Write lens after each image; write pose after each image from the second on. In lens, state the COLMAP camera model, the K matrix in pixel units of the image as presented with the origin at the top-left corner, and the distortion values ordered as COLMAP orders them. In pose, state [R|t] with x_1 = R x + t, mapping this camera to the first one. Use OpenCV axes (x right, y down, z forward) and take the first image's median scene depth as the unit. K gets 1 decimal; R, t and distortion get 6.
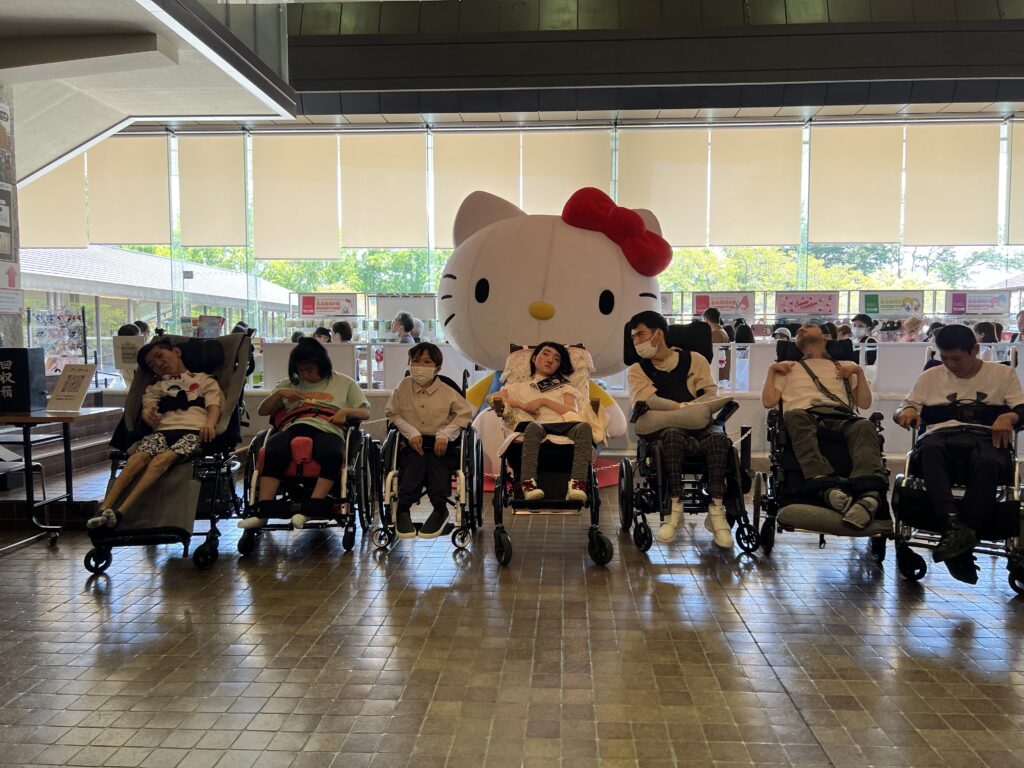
lens RADIAL K [[774.0, 0, 513.4], [0, 774.0, 385.3], [0, 0, 1]] dist [0.004575, 0.000382]
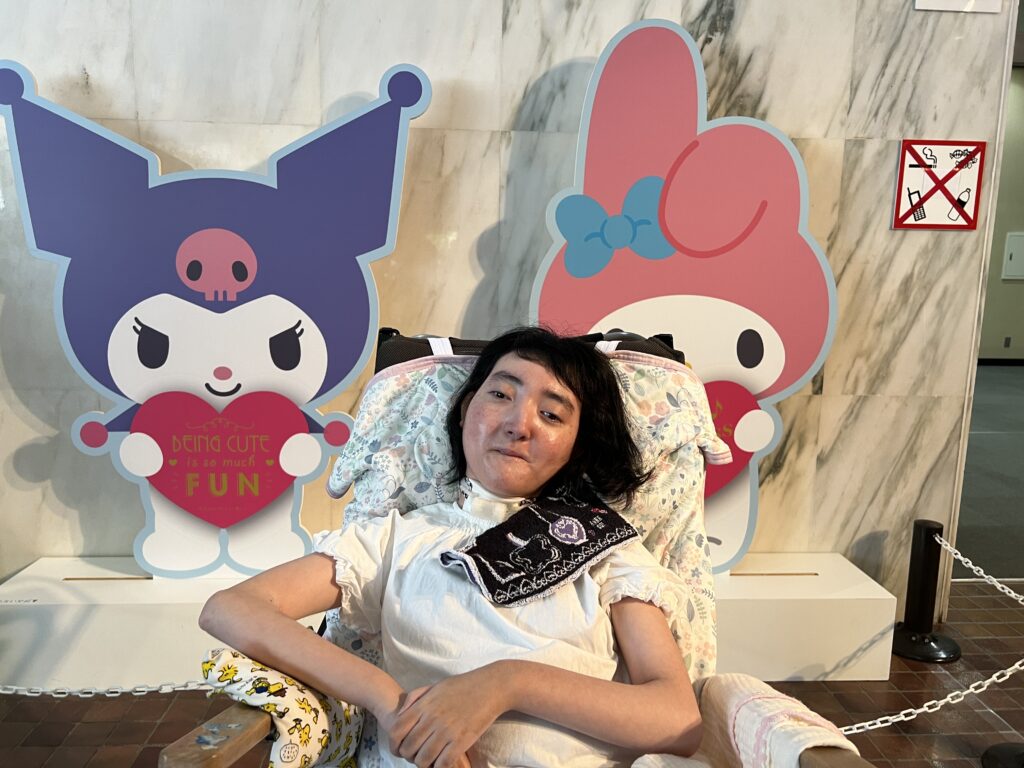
lens RADIAL K [[774.0, 0, 512.0], [0, 774.0, 384.0], [0, 0, 1]] dist [0.004575, 0.000382]
pose [[0.999490, -0.001361, 0.031917, 0.033656], [-0.000531, 0.998246, 0.059192, -0.055453], [-0.031942, -0.059179, 0.997736, 0.791291]]
